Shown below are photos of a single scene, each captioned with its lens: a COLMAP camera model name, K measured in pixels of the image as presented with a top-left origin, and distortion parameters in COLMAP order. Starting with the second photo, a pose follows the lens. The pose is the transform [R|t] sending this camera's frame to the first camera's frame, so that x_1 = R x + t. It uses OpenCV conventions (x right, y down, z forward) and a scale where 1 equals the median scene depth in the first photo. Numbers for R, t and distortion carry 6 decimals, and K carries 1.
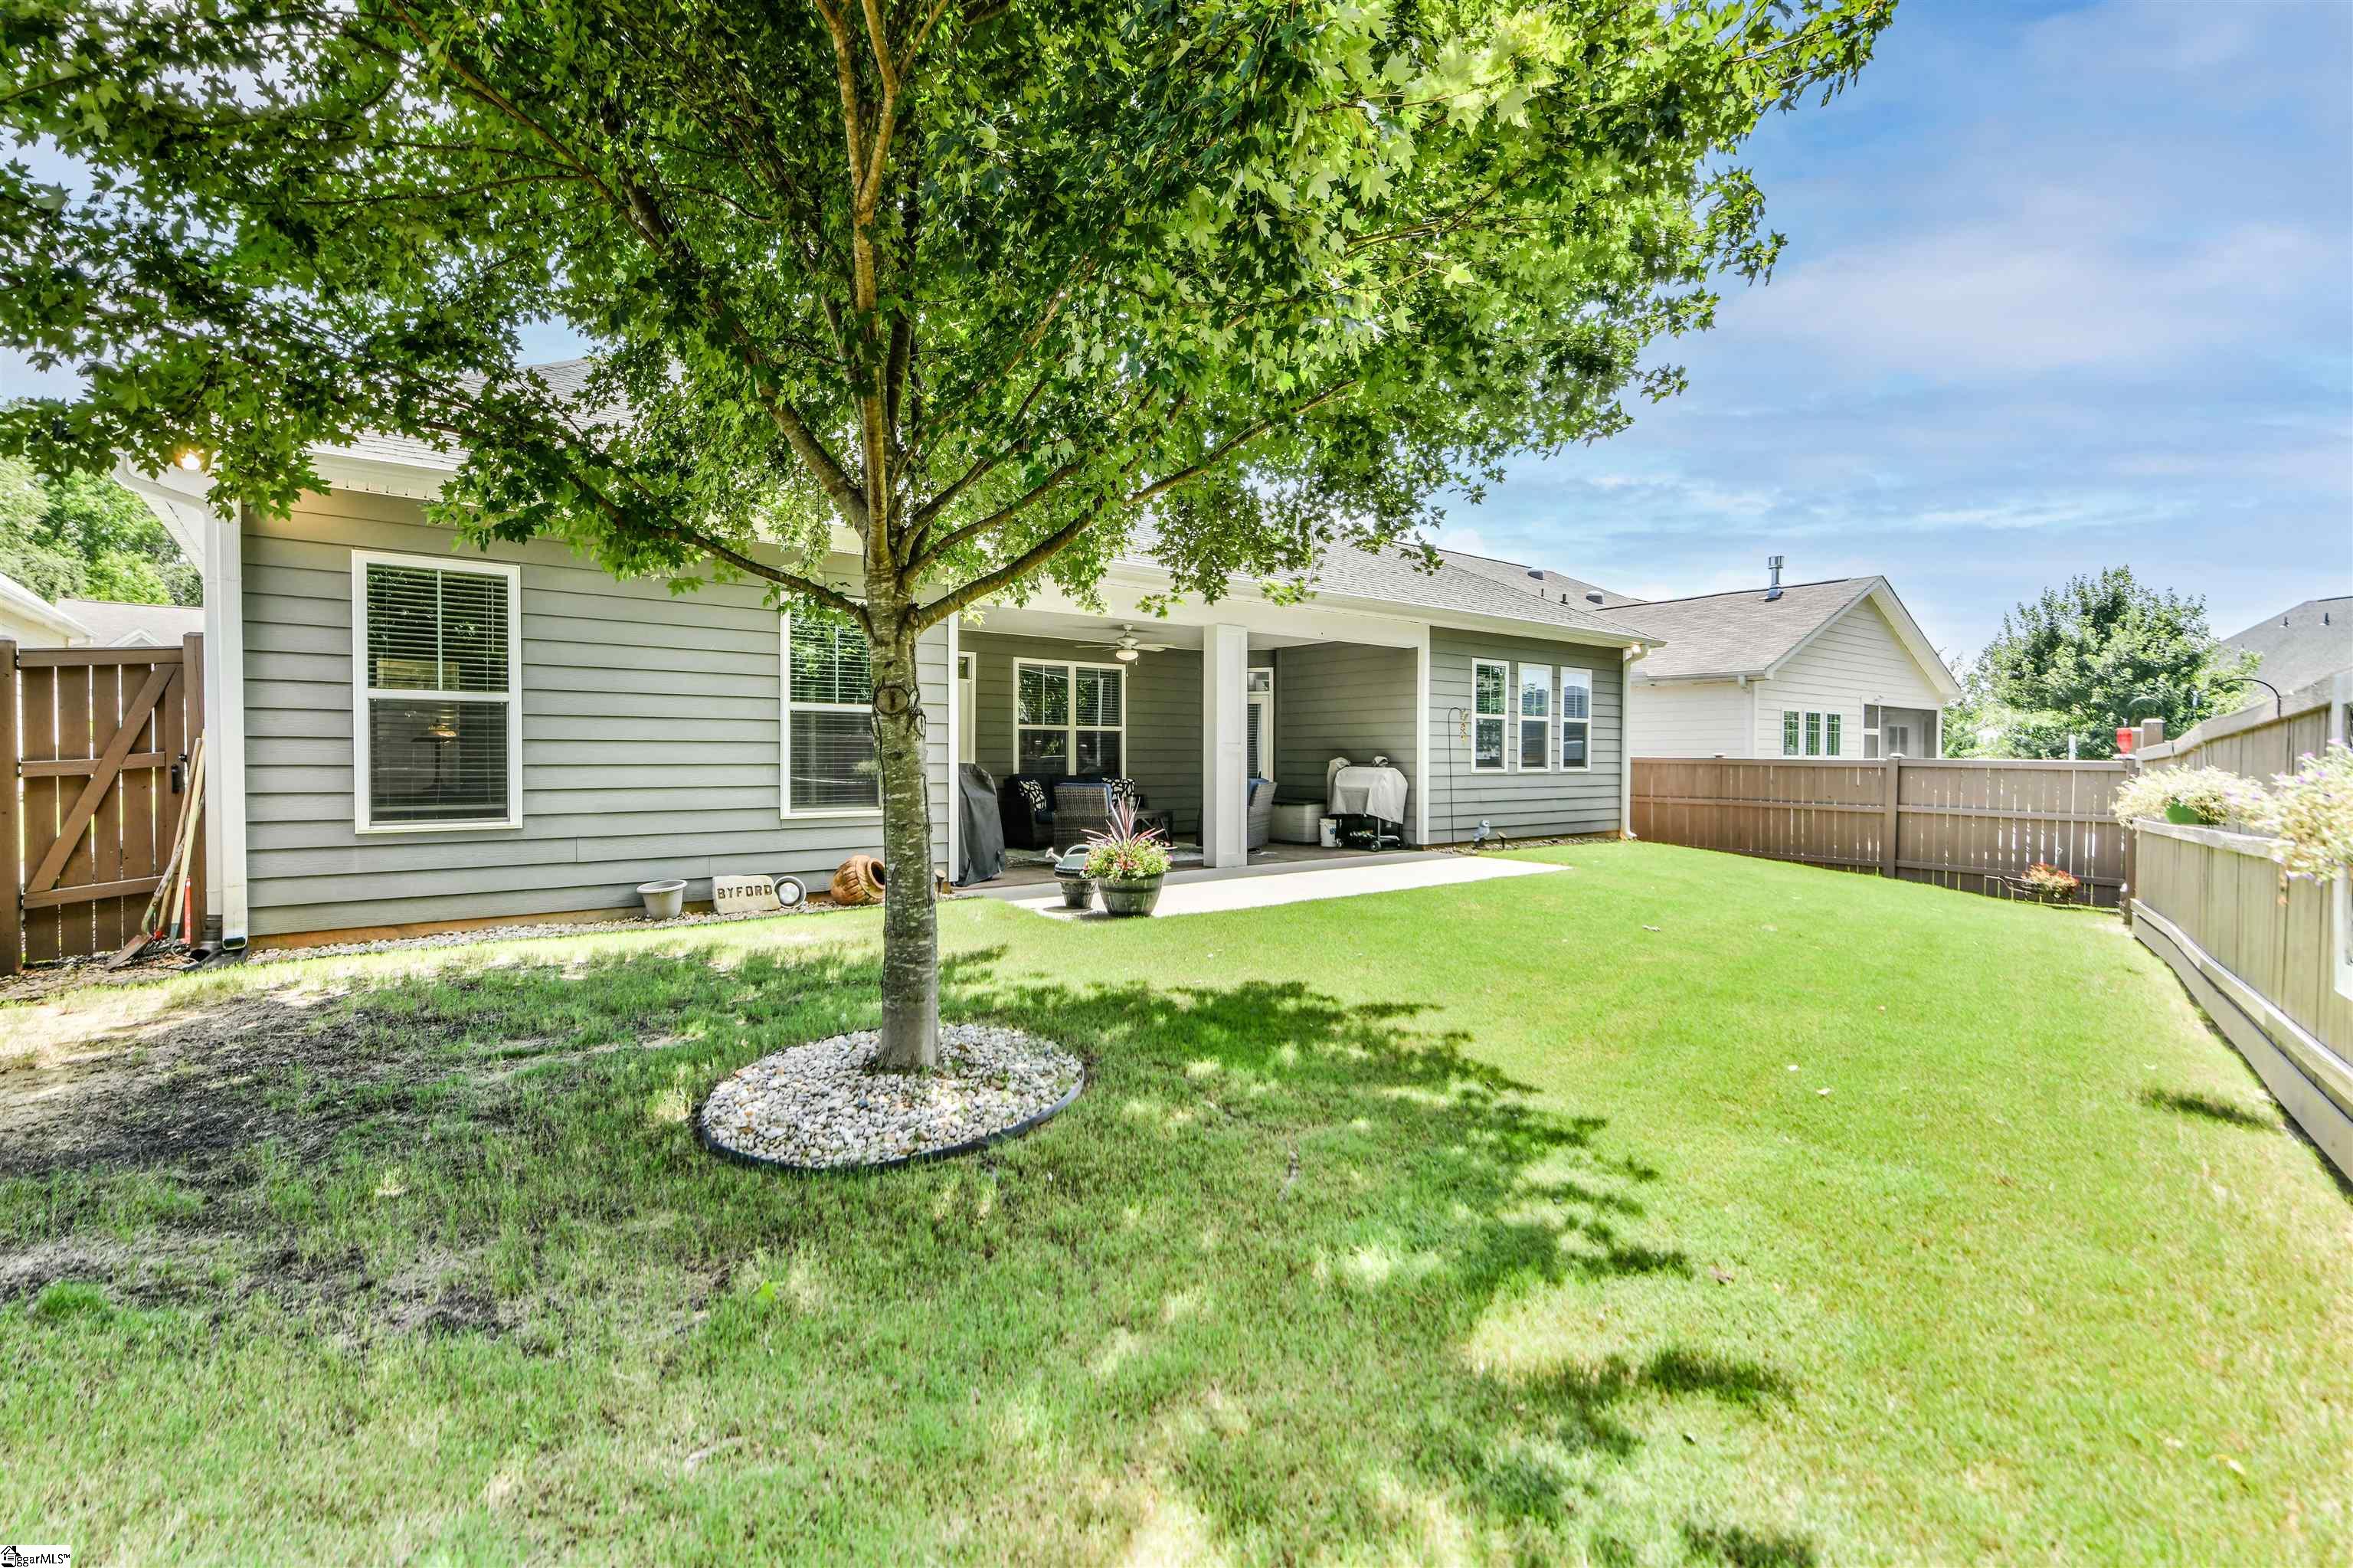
lens RADIAL K [[1063.3, 0, 1122.1], [0, 1063.3, 768.8], [0, 0, 1]] dist [0.009516, 0.000160]
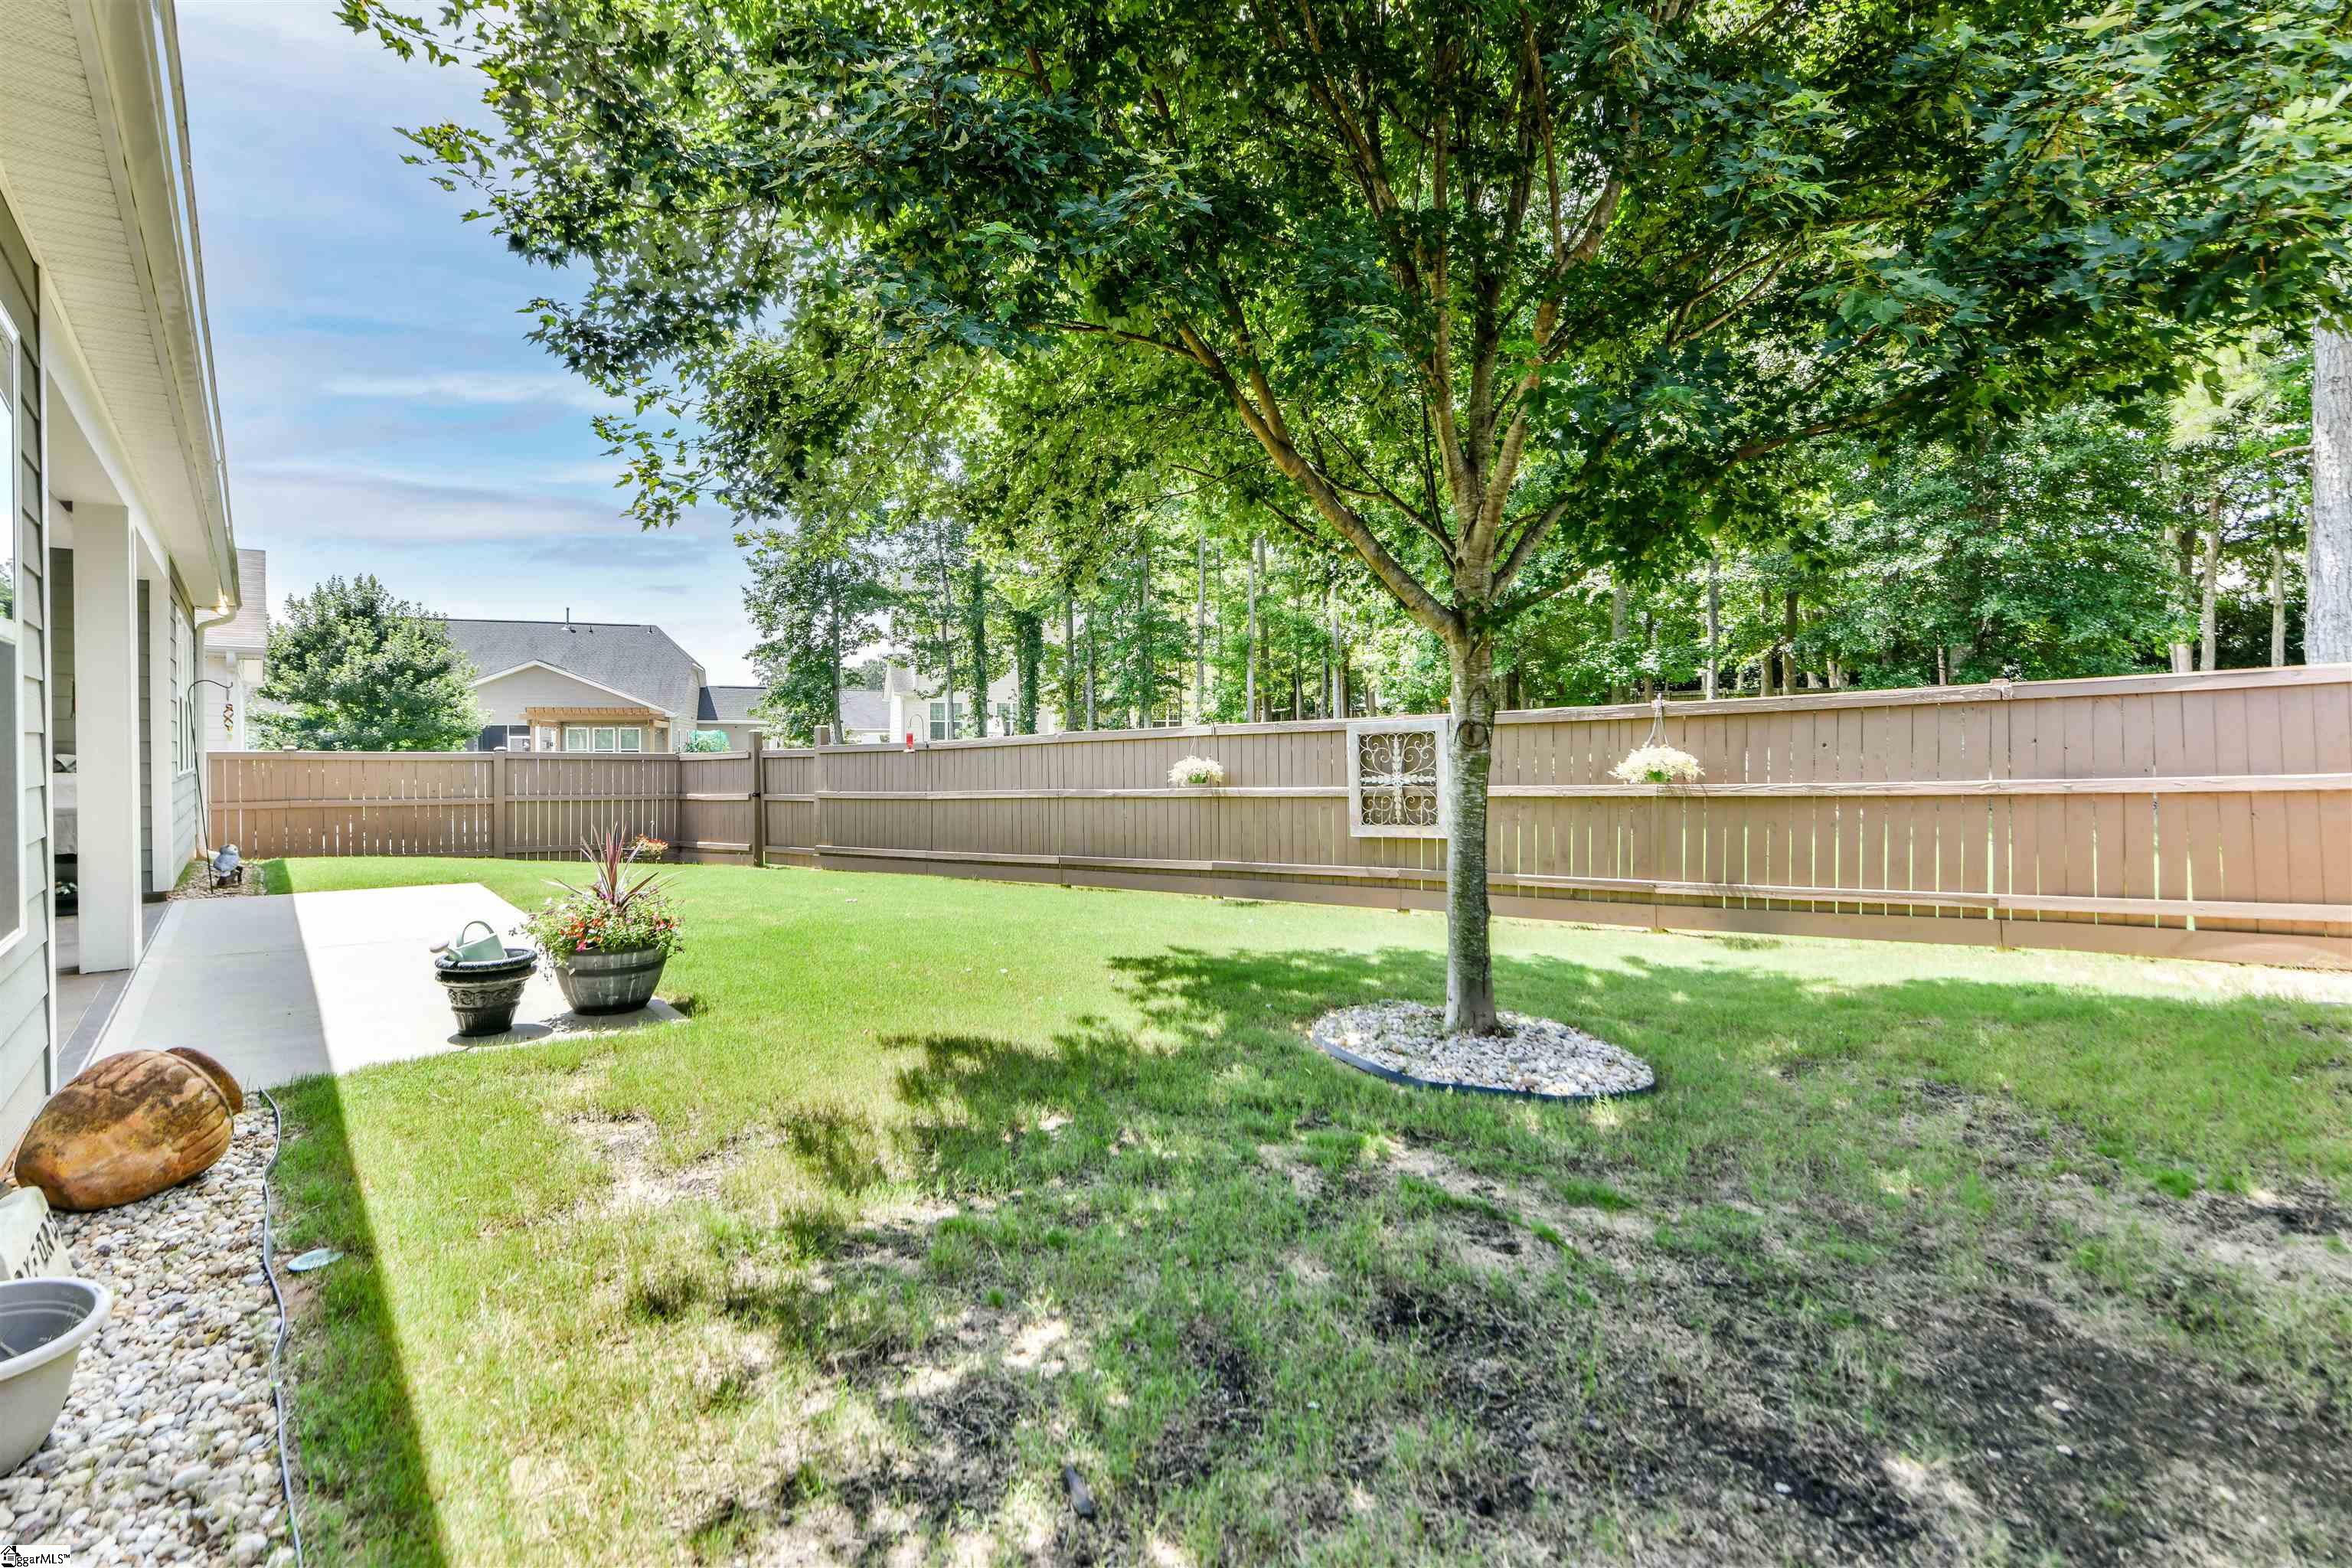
lens RADIAL K [[1062.8, 0, 1166.7], [0, 1062.8, 762.6], [0, 0, 1]] dist [0.009516, 0.000160]
pose [[-0.062898, -0.021012, 0.997799, -0.401609], [0.015684, 0.999634, 0.022039, -0.013293], [-0.997897, 0.017036, -0.062545, 0.418922]]
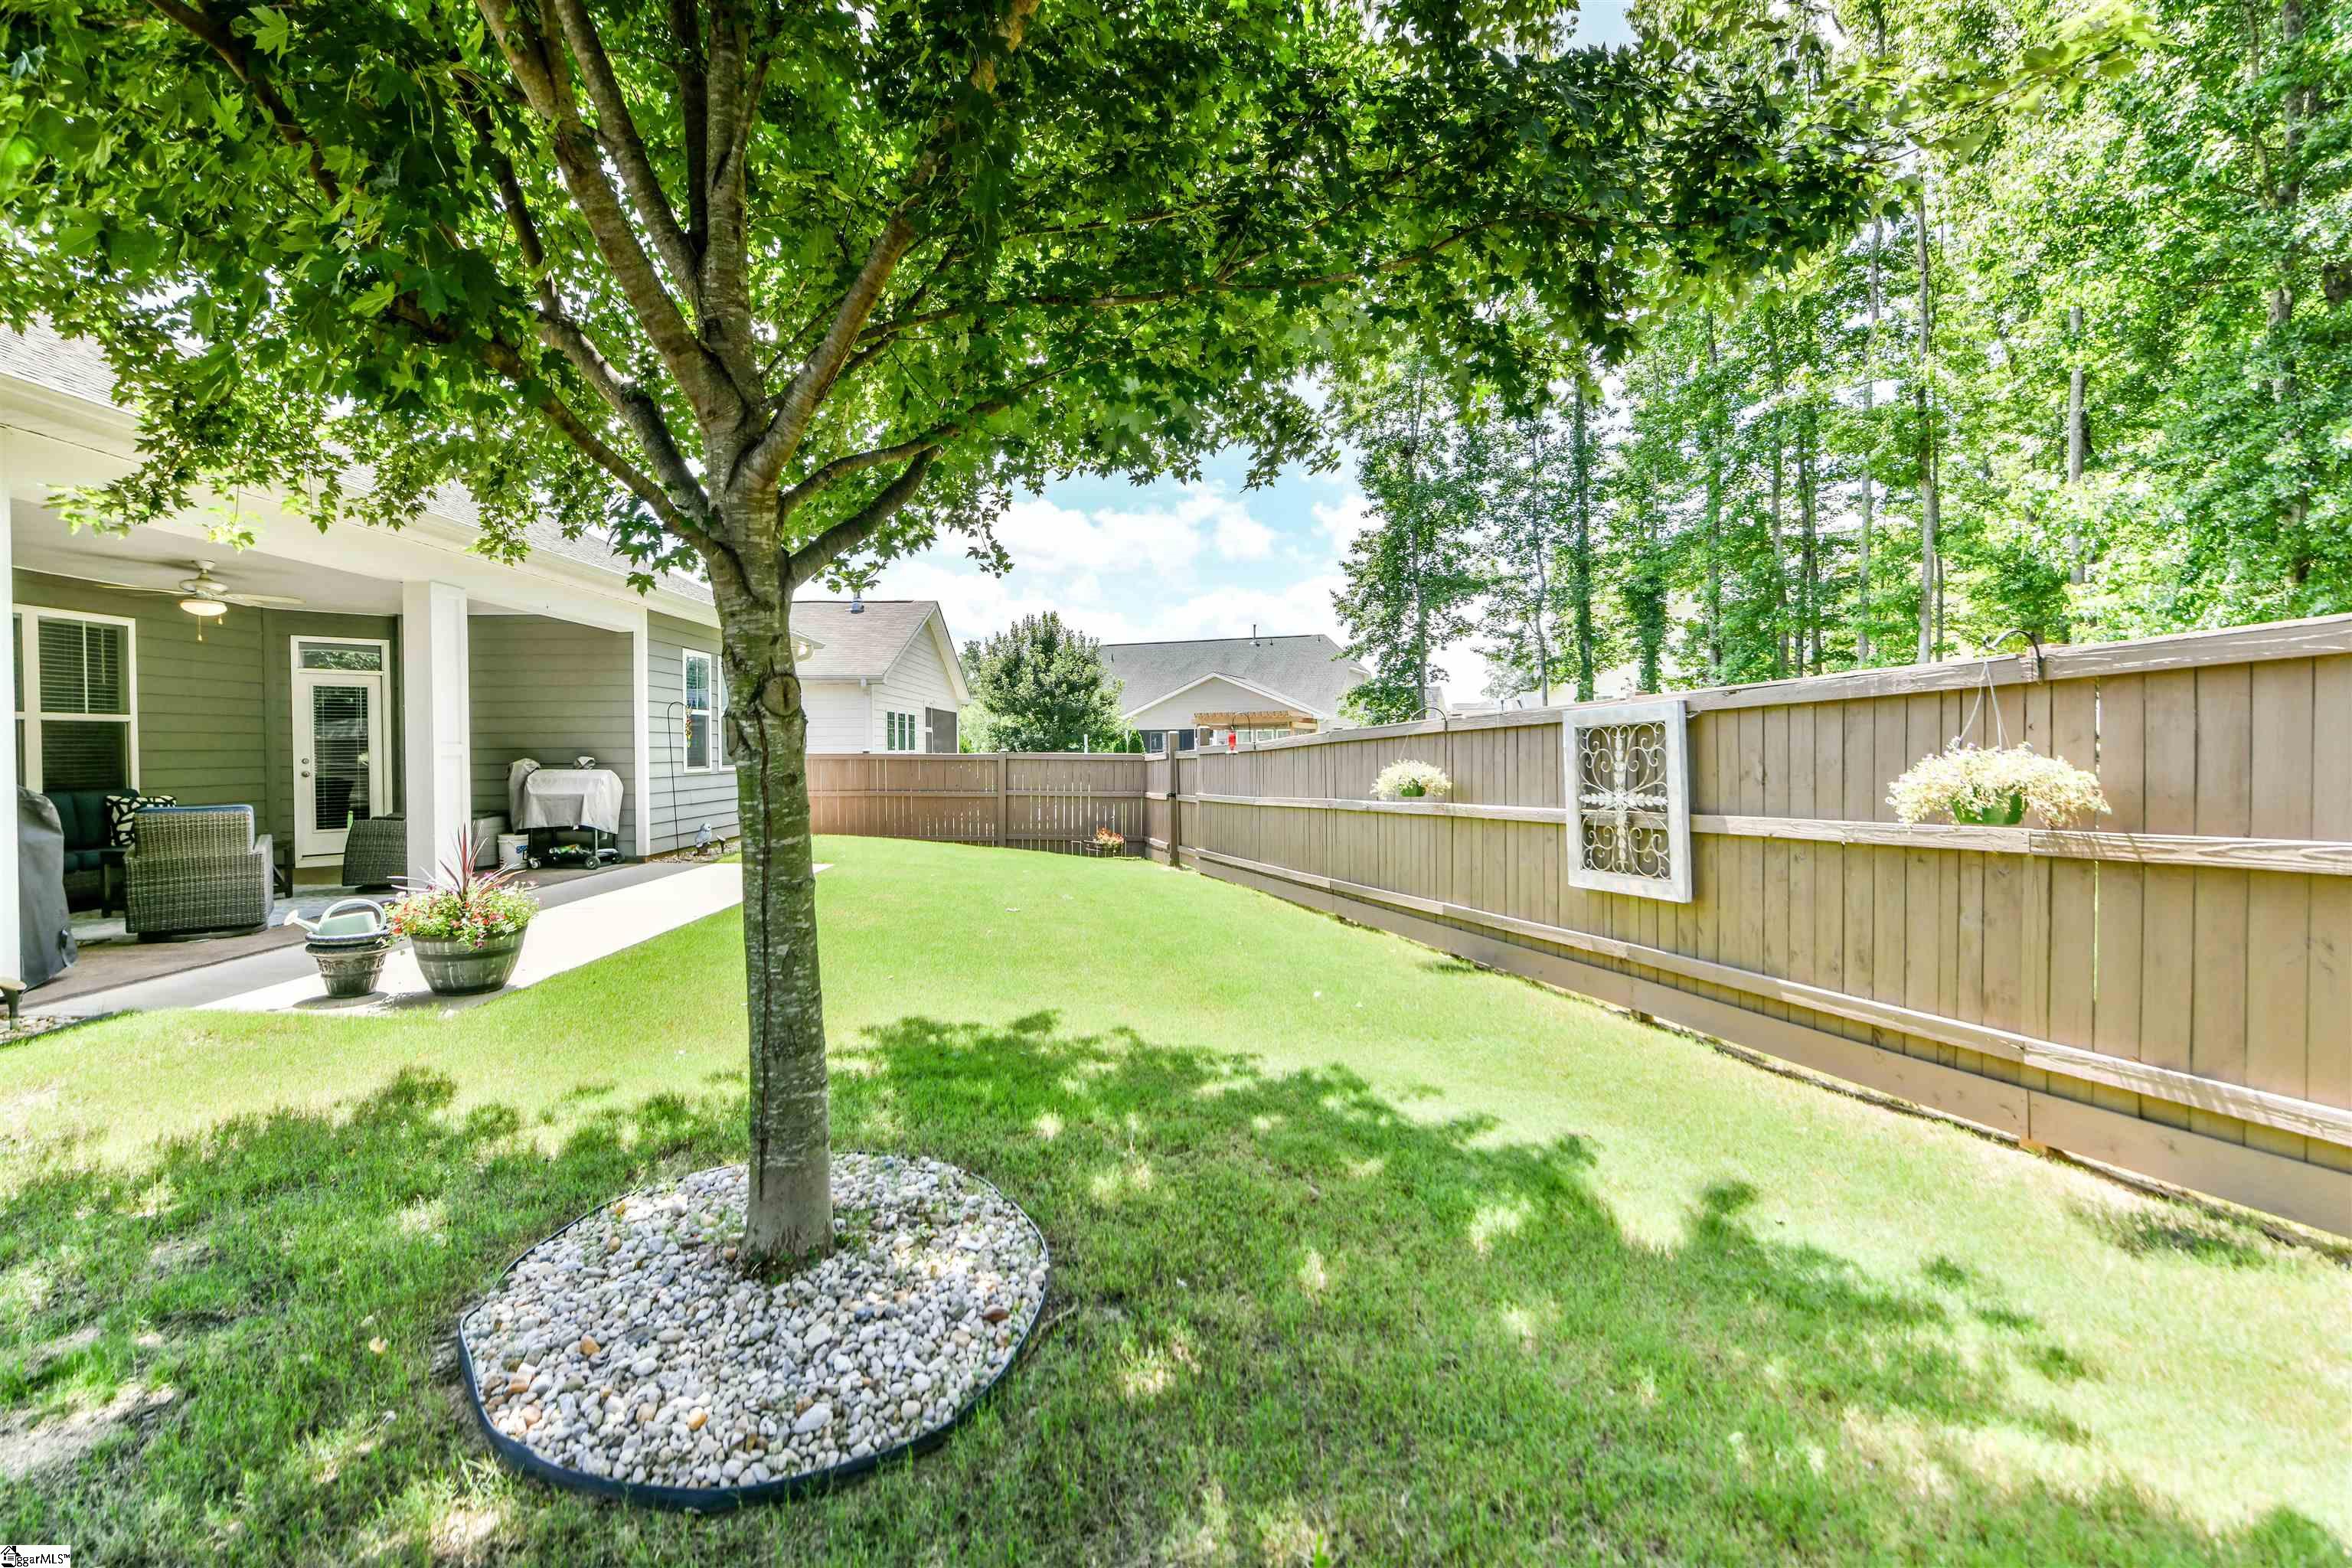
lens RADIAL K [[1062.8, 0, 1162.0], [0, 1062.8, 767.0], [0, 0, 1]] dist [0.009516, 0.000160]
pose [[0.590598, -0.021942, 0.806667, -0.177168], [0.017826, 0.999741, 0.014142, -0.007353], [-0.806769, 0.006027, 0.590836, 0.125703]]
